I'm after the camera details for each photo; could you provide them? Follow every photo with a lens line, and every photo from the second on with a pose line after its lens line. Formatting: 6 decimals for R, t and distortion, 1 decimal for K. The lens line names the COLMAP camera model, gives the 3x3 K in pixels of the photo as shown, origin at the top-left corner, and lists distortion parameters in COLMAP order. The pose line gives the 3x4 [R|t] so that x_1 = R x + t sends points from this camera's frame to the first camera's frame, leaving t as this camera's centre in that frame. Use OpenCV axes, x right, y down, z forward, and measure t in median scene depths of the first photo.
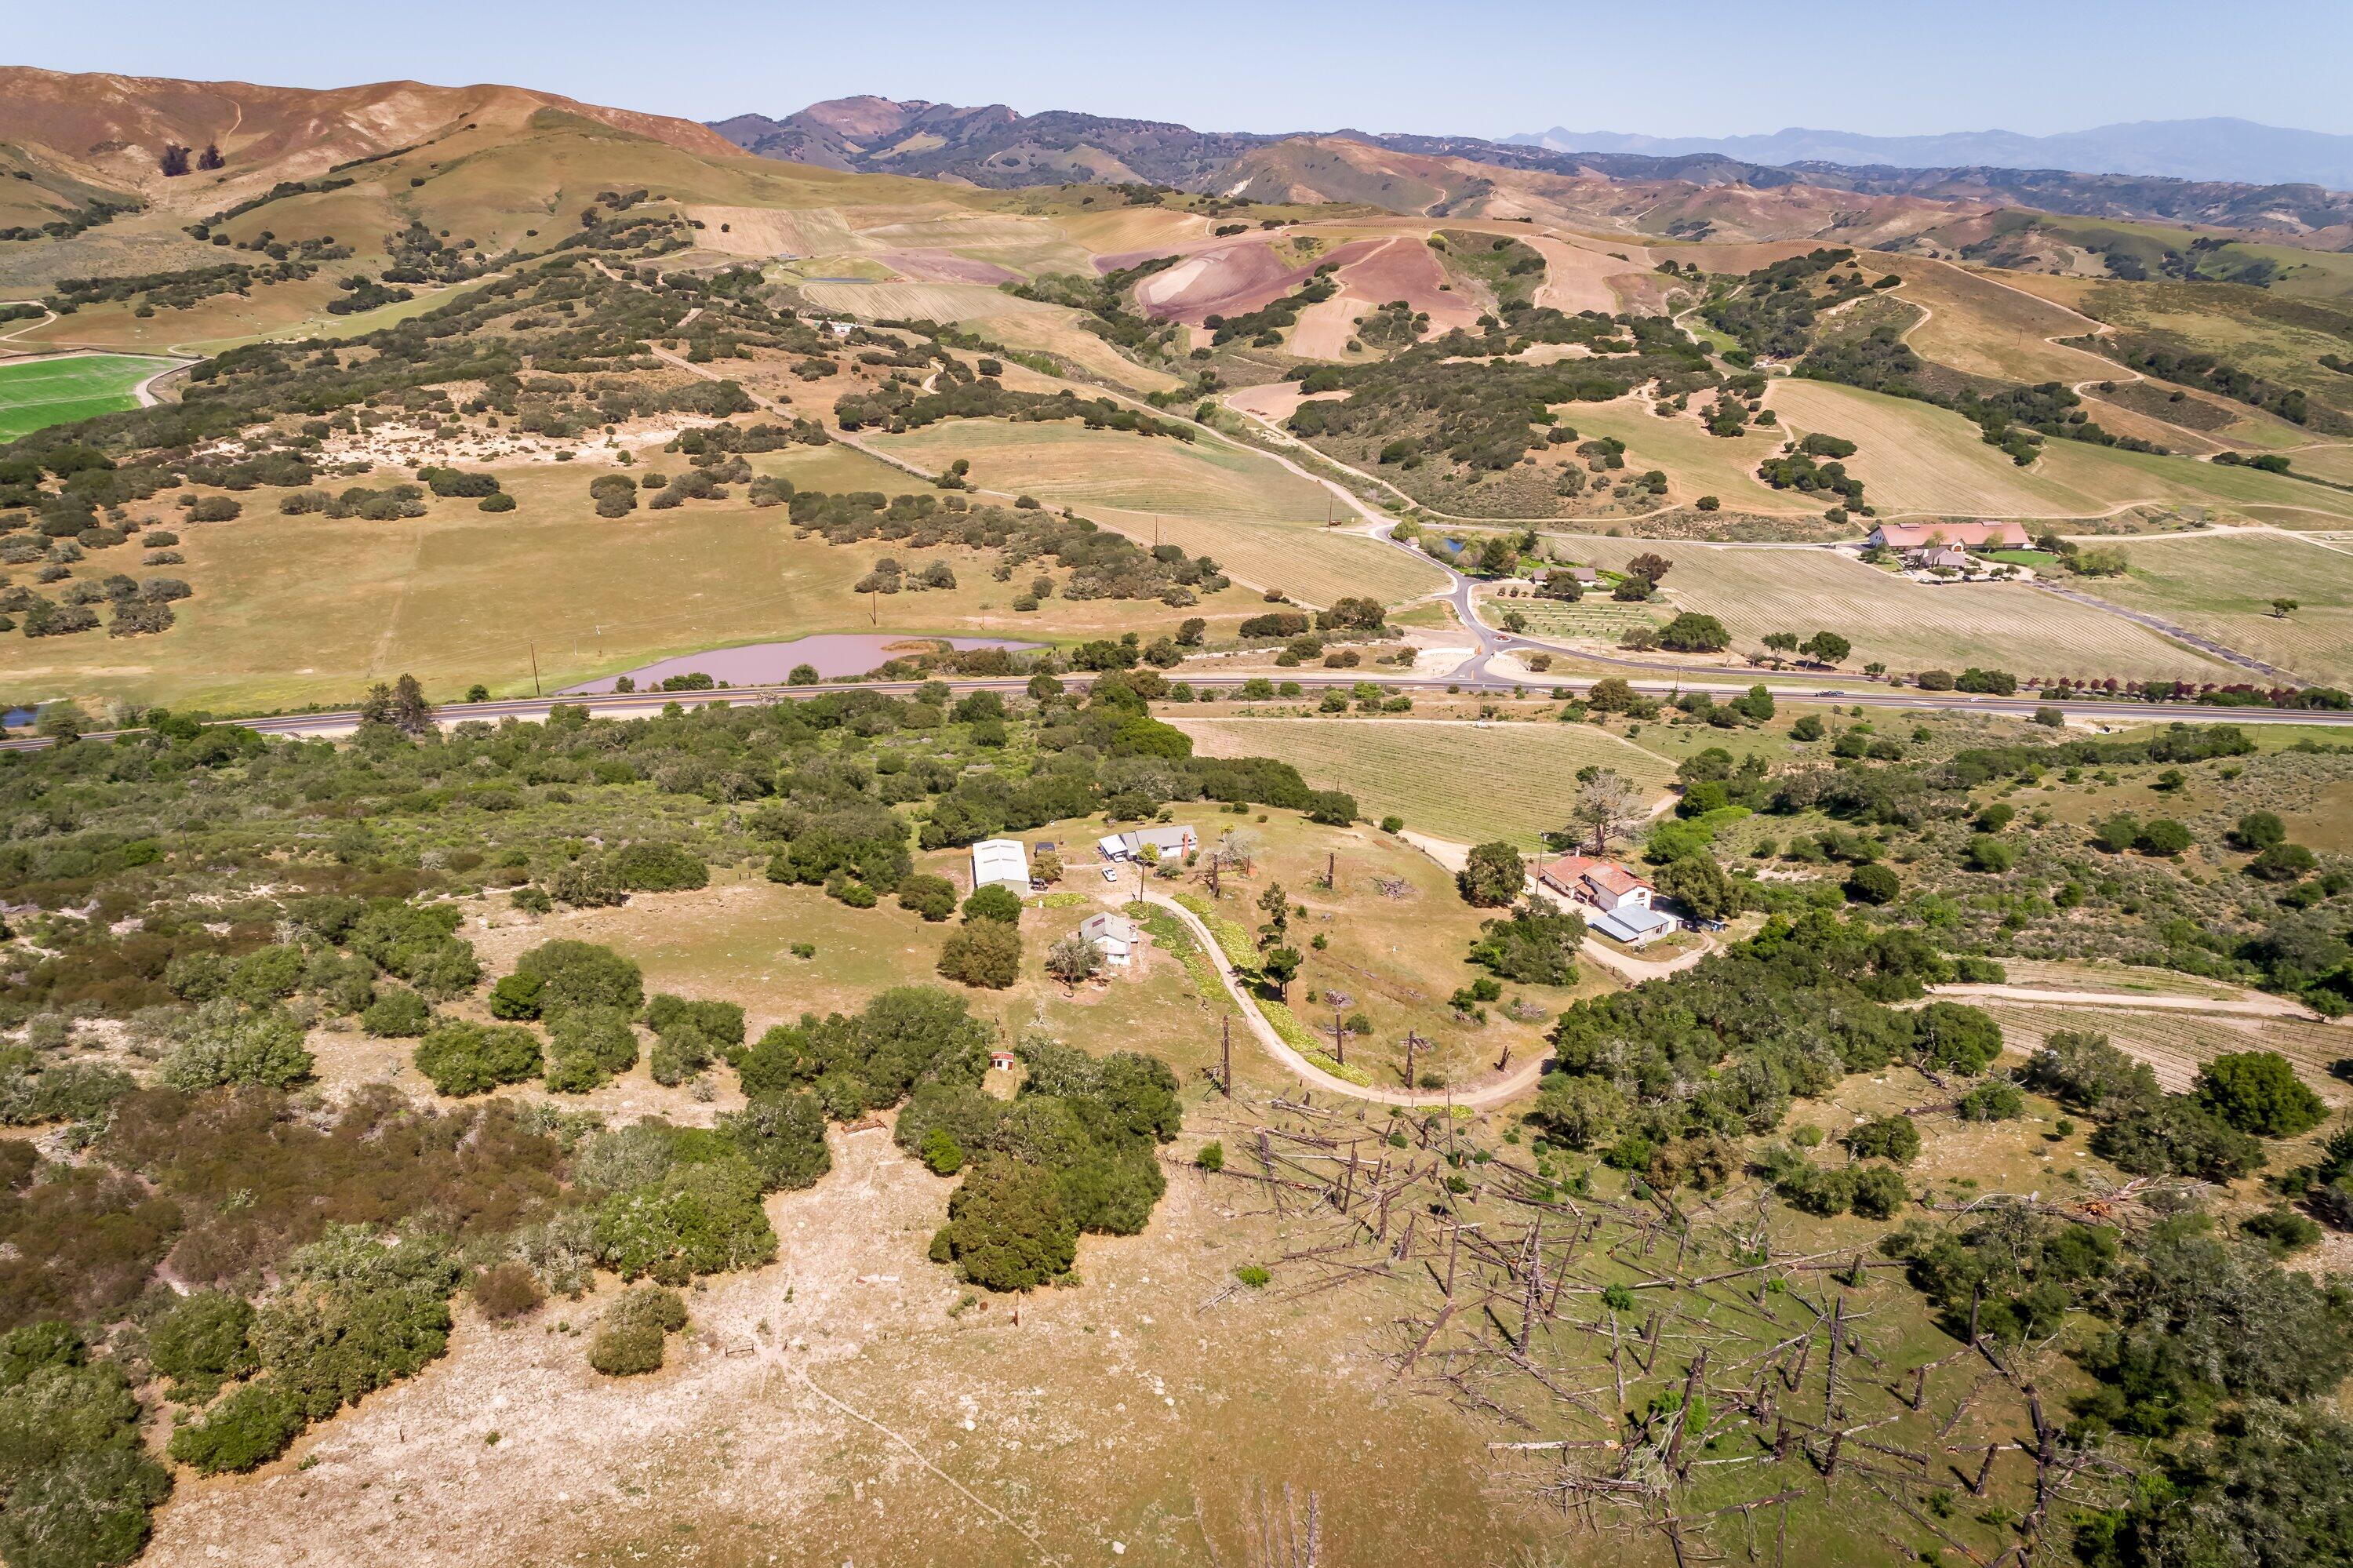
lens RADIAL K [[1577.5, 0, 1177.9], [0, 1577.5, 781.9], [0, 0, 1]] dist [0.026584, 0.009607]
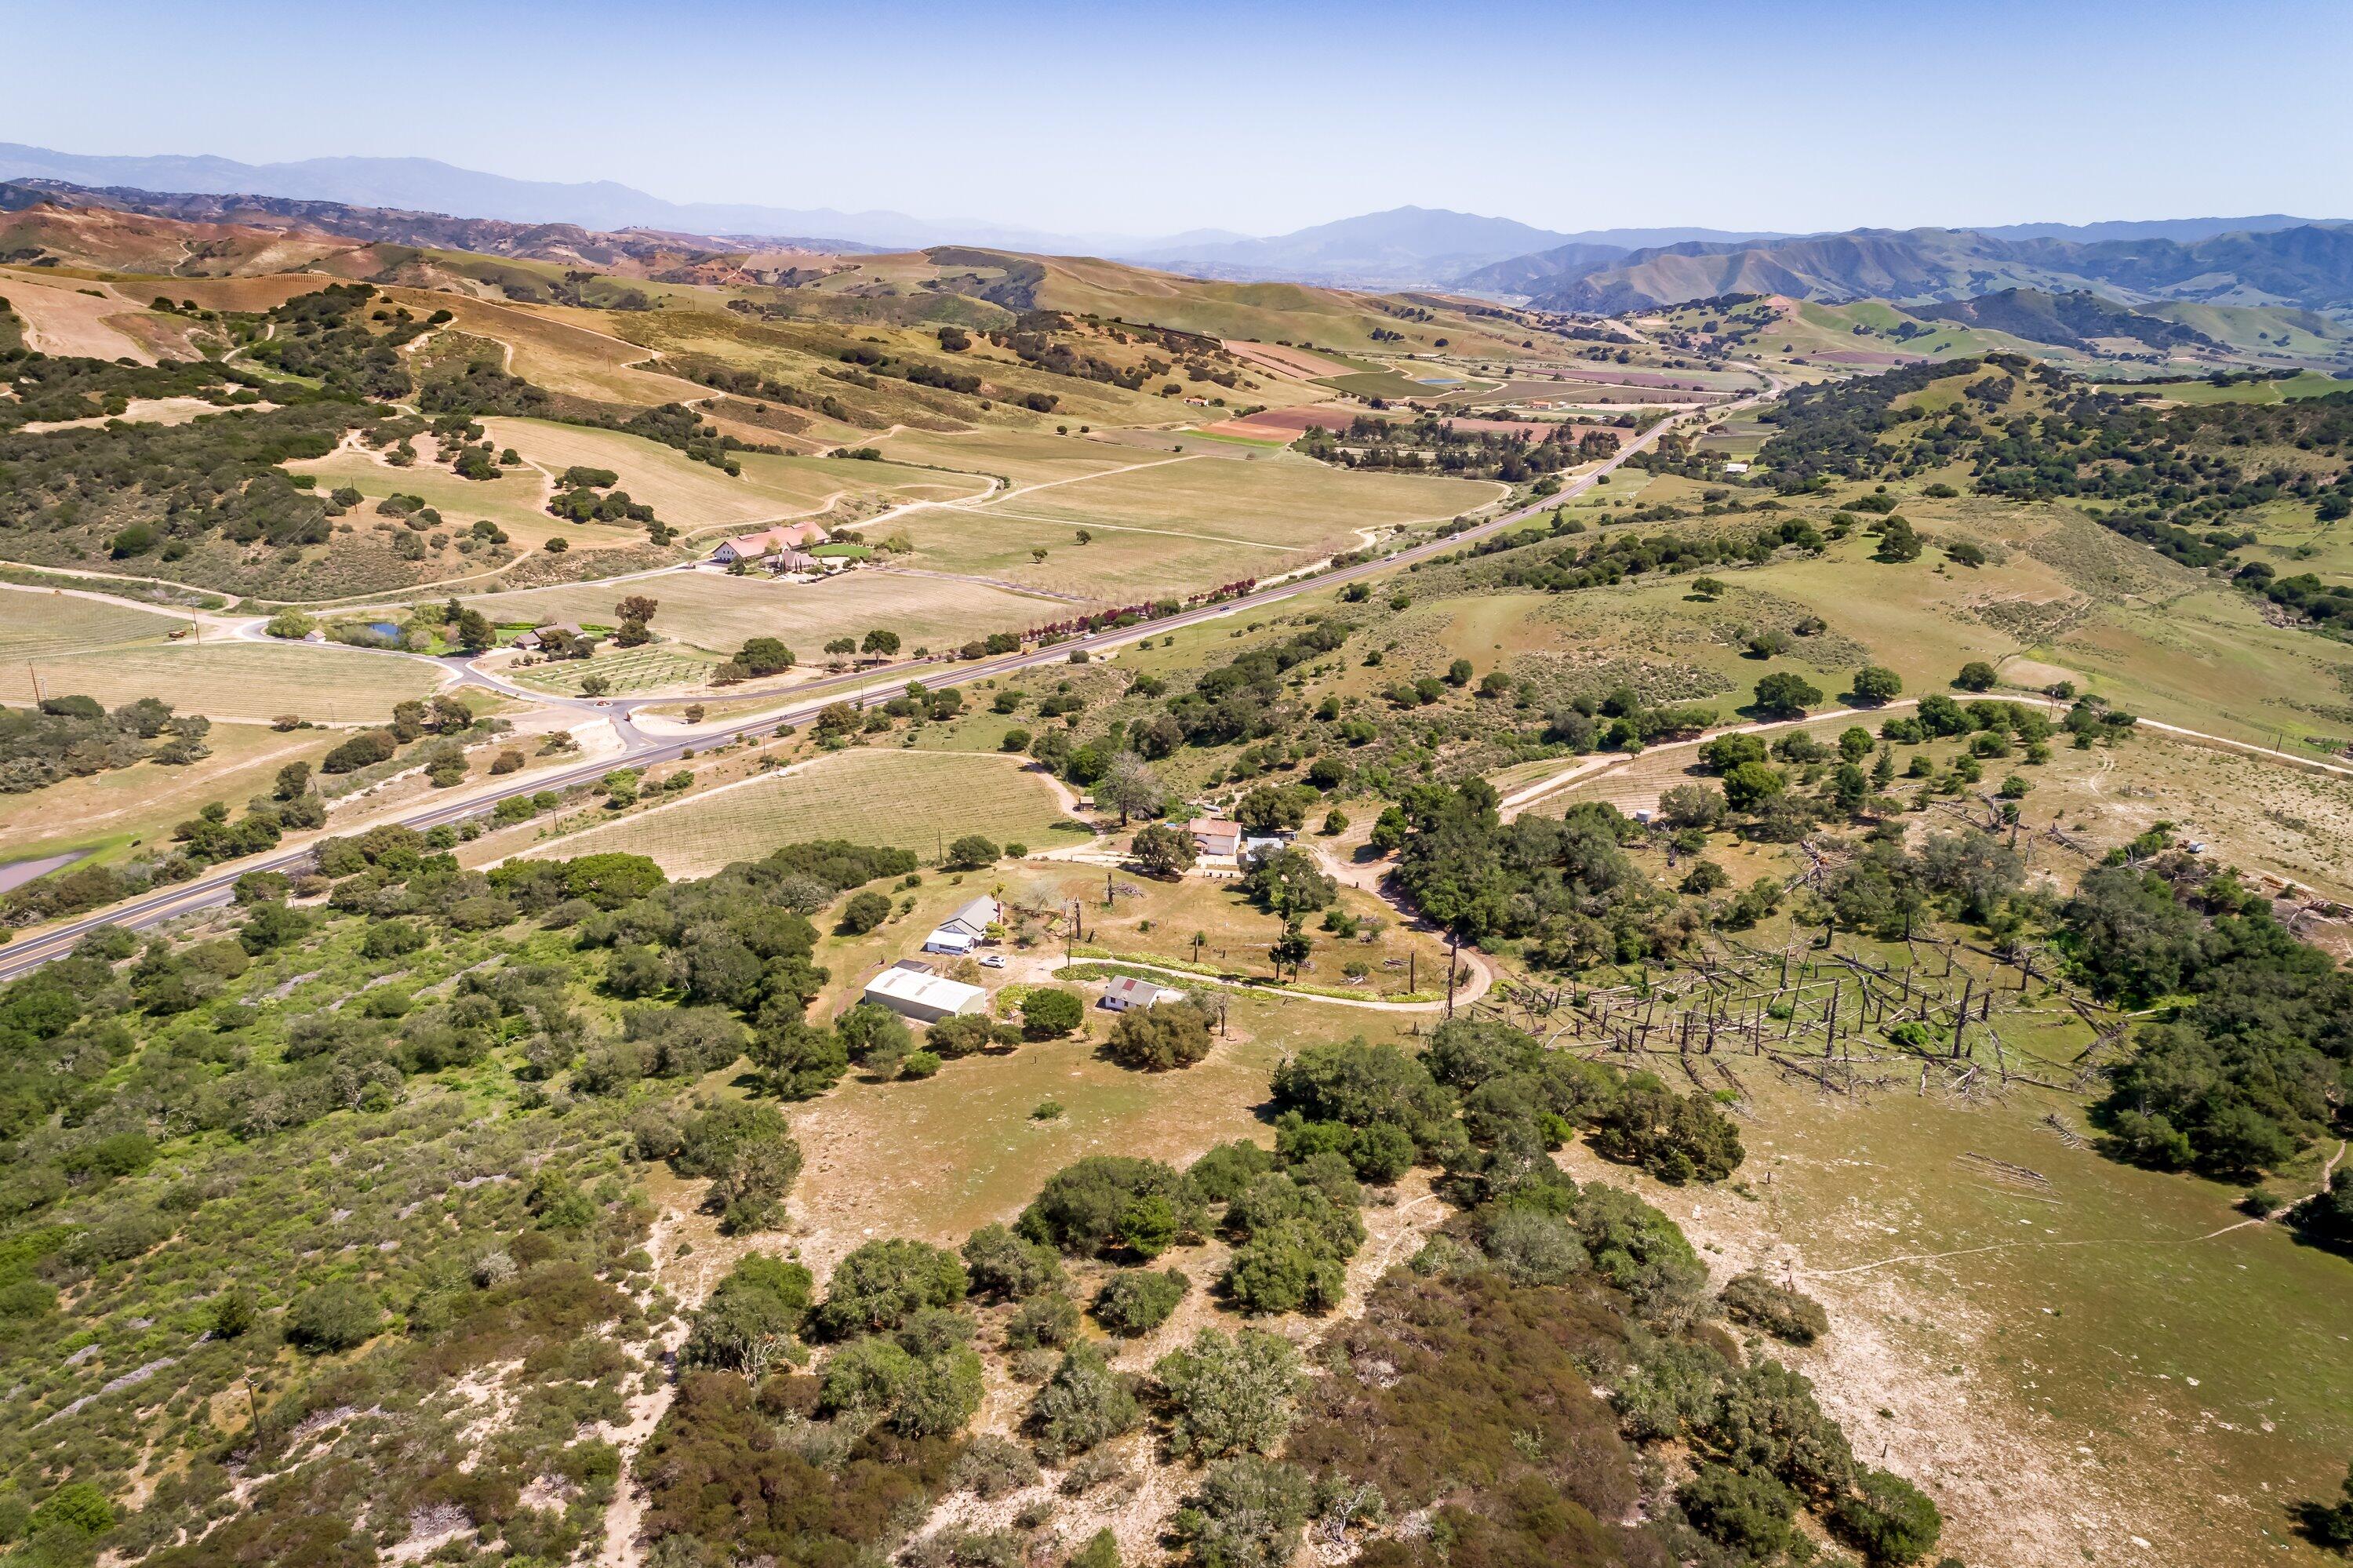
lens RADIAL K [[1581.5, 0, 1176.6], [0, 1581.5, 770.6], [0, 0, 1]] dist [0.025988, 0.011109]
pose [[0.570997, -0.260680, 0.778466, -0.221611], [0.278448, 0.953534, 0.115065, -0.041939], [-0.772289, 0.151061, 0.617050, 0.096122]]
